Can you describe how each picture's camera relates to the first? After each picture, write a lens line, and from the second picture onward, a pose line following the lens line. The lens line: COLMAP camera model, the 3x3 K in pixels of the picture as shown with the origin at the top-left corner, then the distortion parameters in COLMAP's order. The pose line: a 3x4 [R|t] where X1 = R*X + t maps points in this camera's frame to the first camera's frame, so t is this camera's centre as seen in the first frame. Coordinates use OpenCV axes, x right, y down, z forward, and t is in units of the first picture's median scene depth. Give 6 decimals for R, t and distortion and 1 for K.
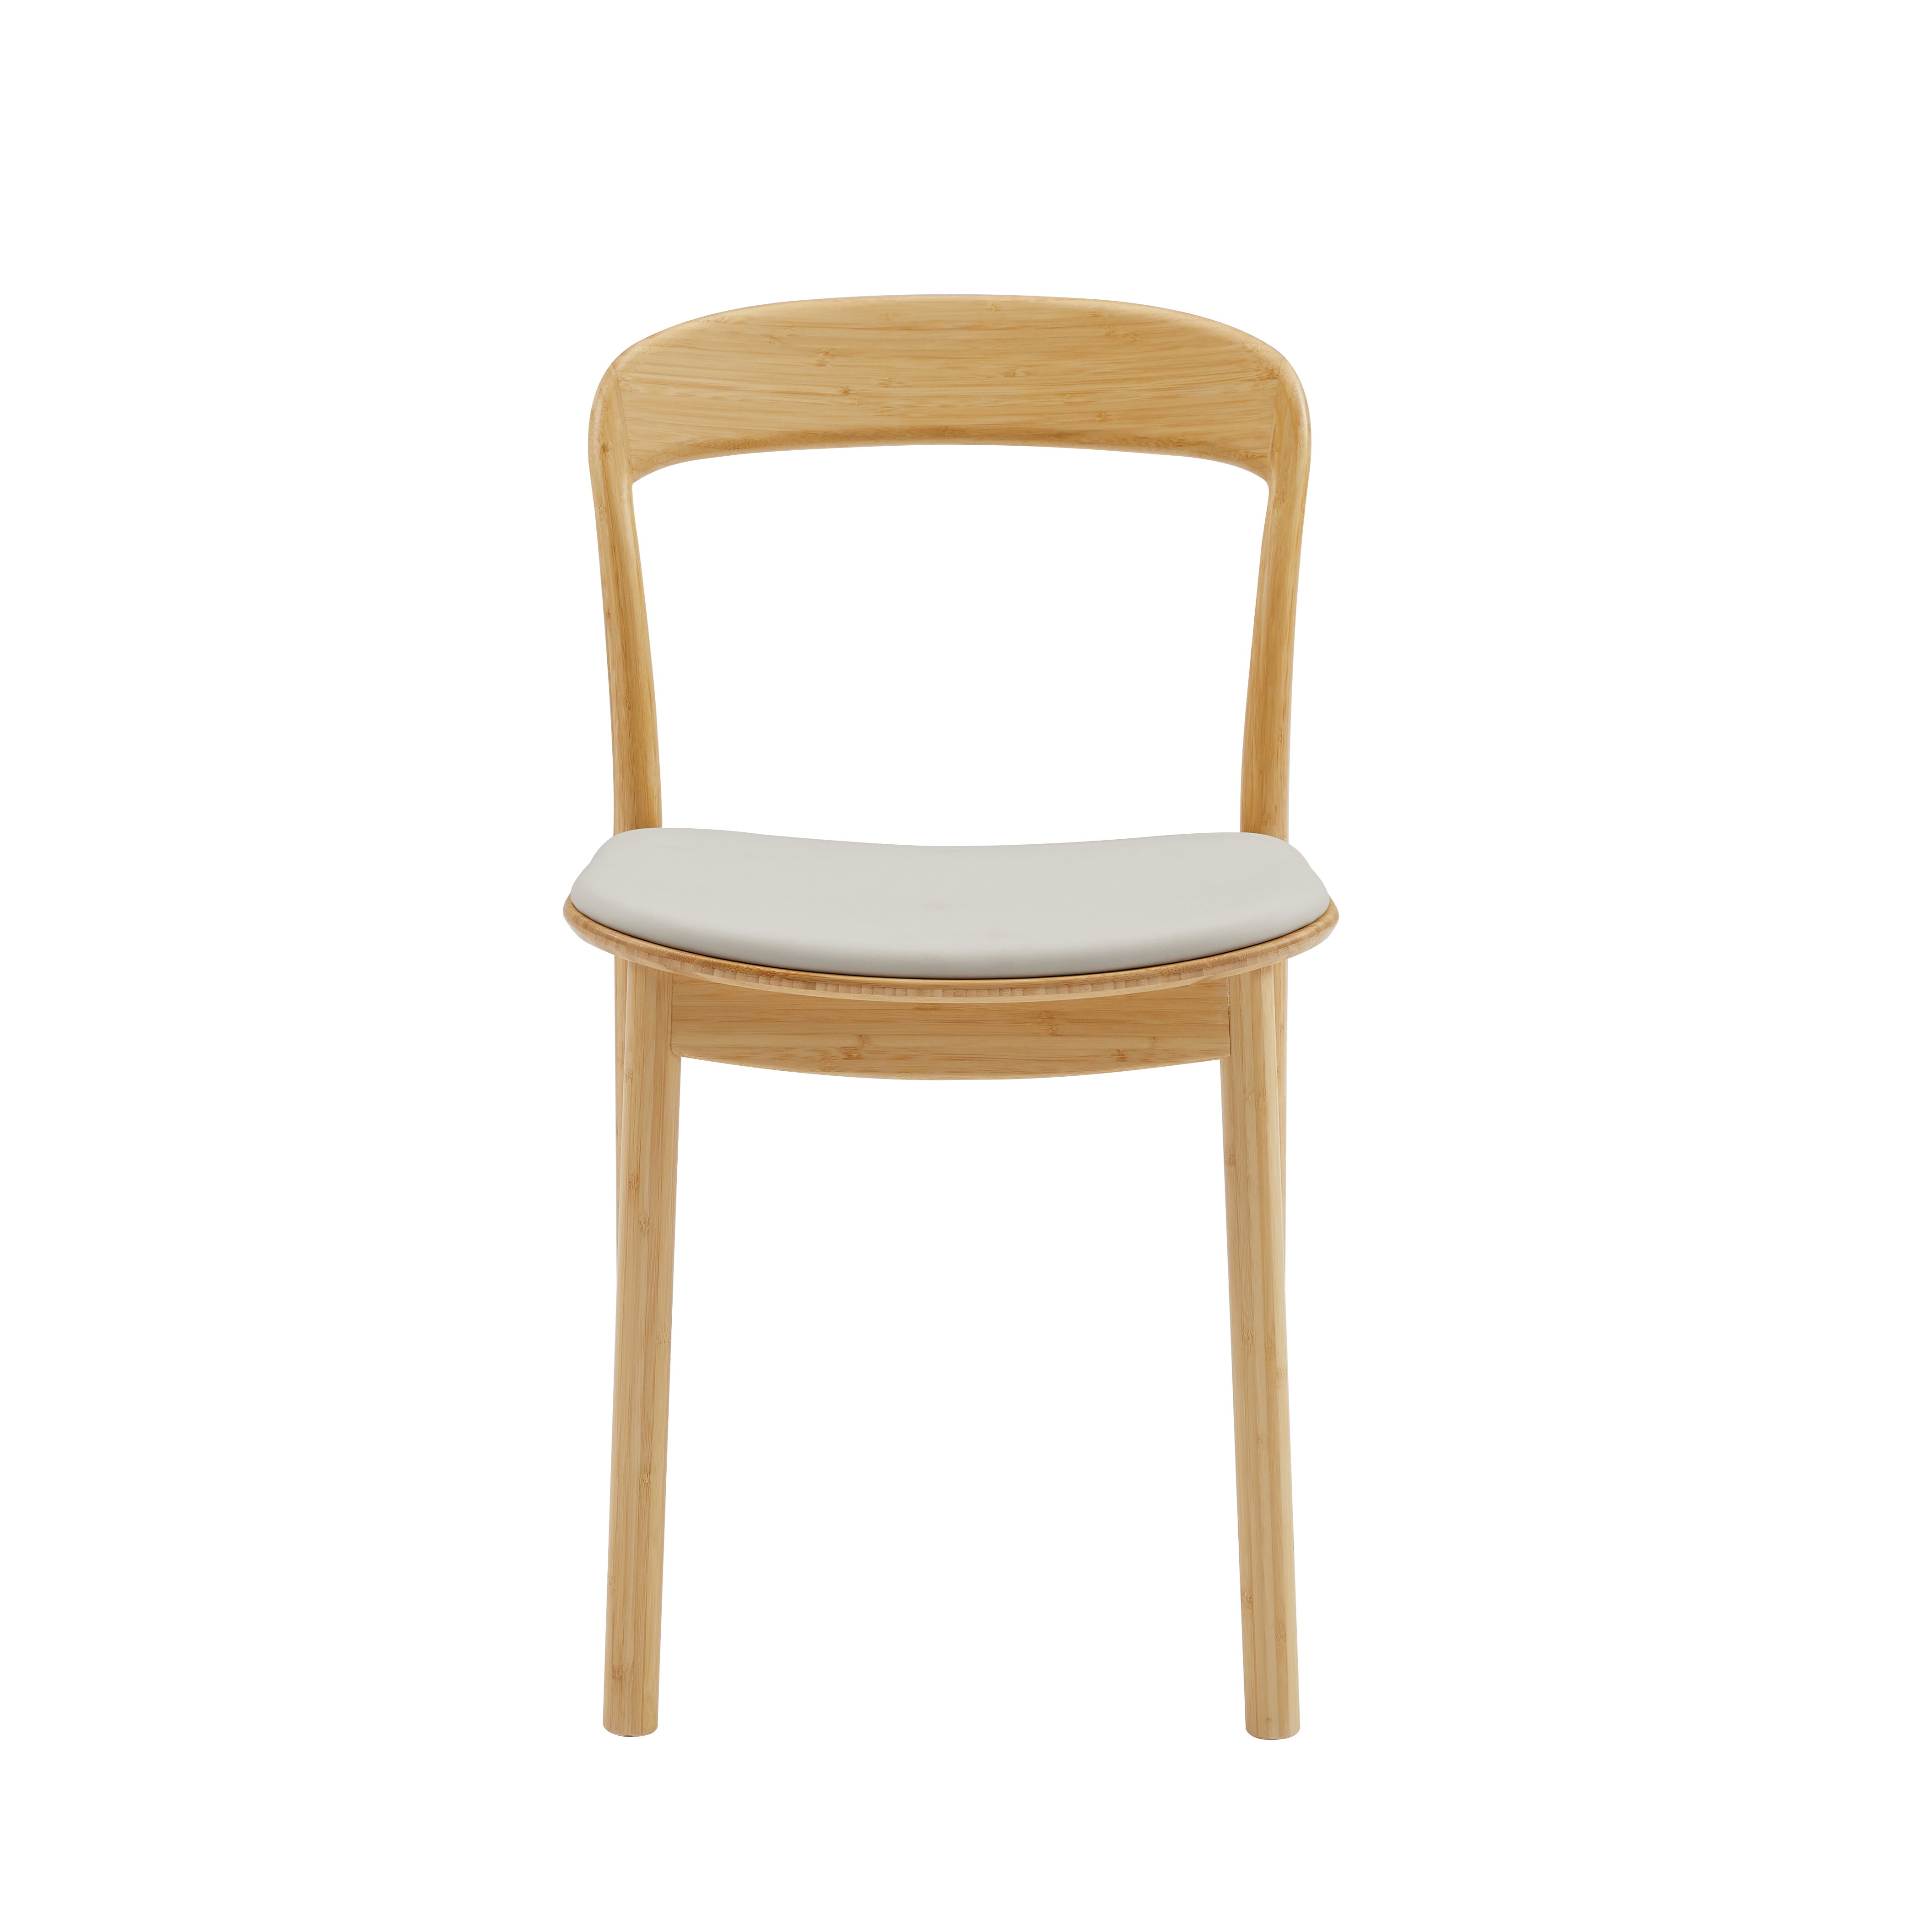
lens RADIAL K [[3878.9, 0, 965.0], [0, 3878.9, 960.2], [0, 0, 1]] dist [-0.071764, 0.000000]
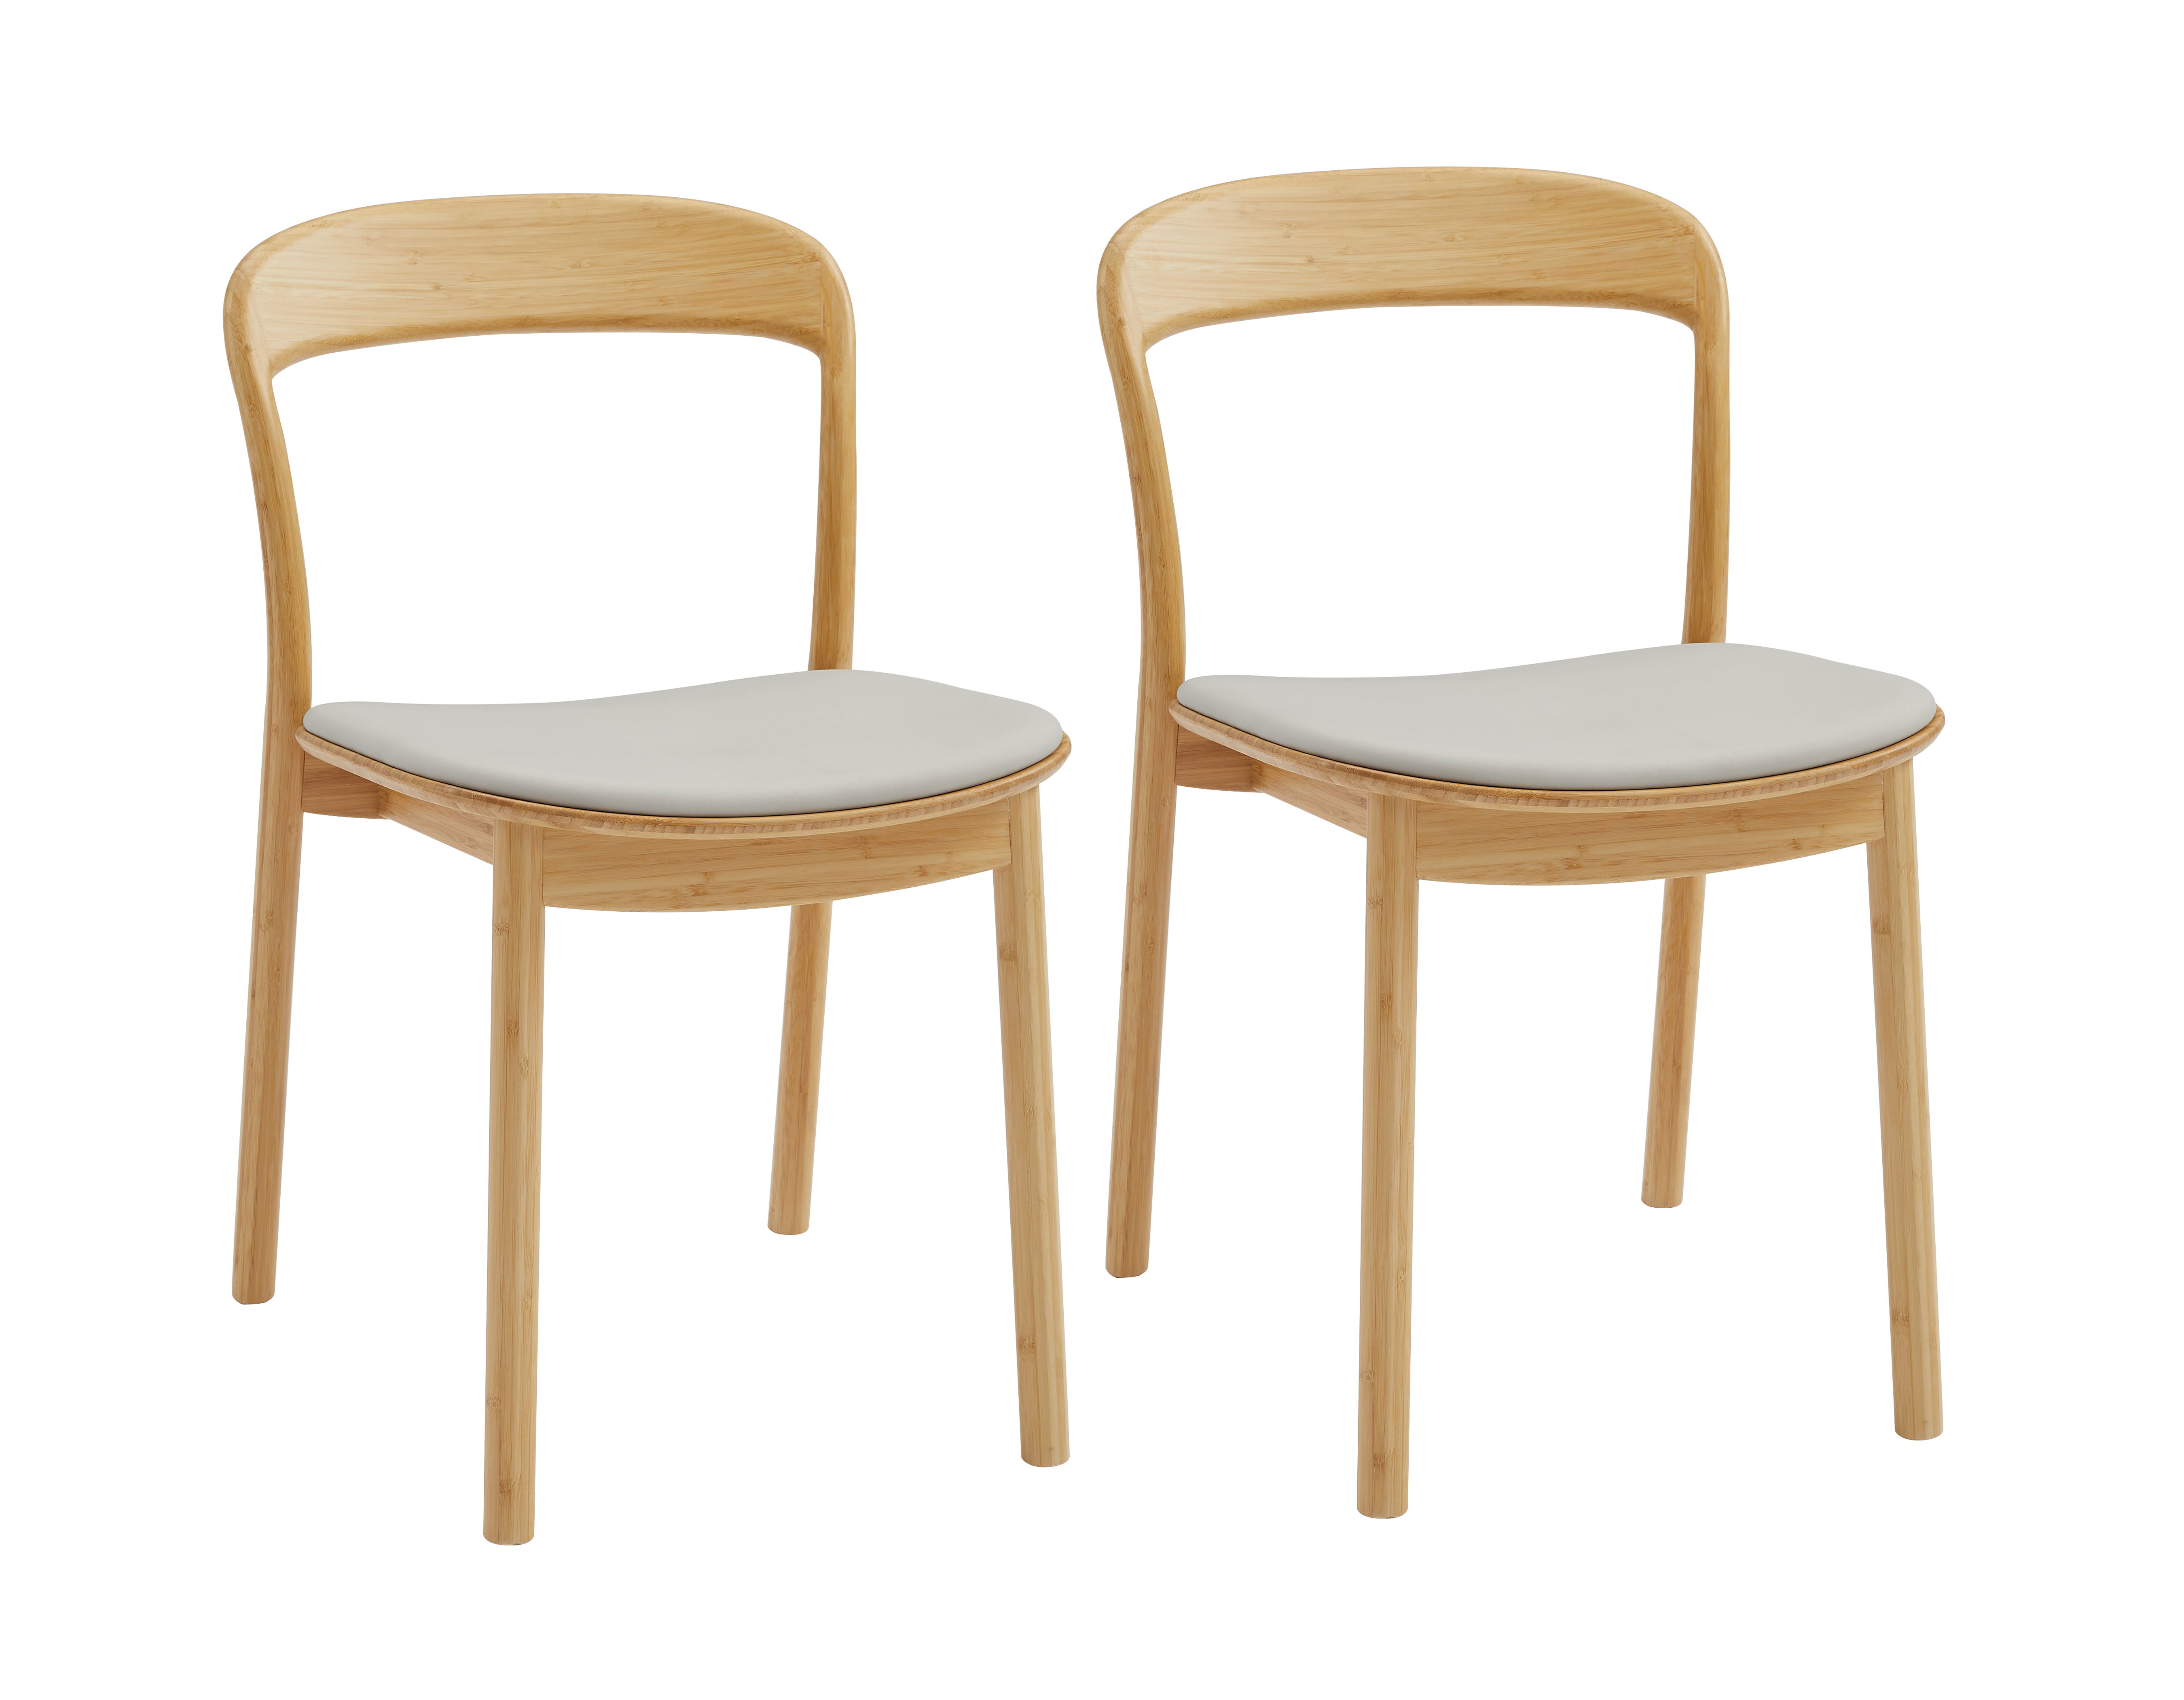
lens RADIAL K [[3391.0, 0, 1093.5], [0, 3391.0, 861.5], [0, 0, 1]] dist [-0.008035, 0.000000]
pose [[0.957225, -0.085270, 0.276496, -0.363740], [0.078418, 0.996279, 0.035766, -0.018220], [-0.278517, -0.012554, 0.960349, 0.105555]]
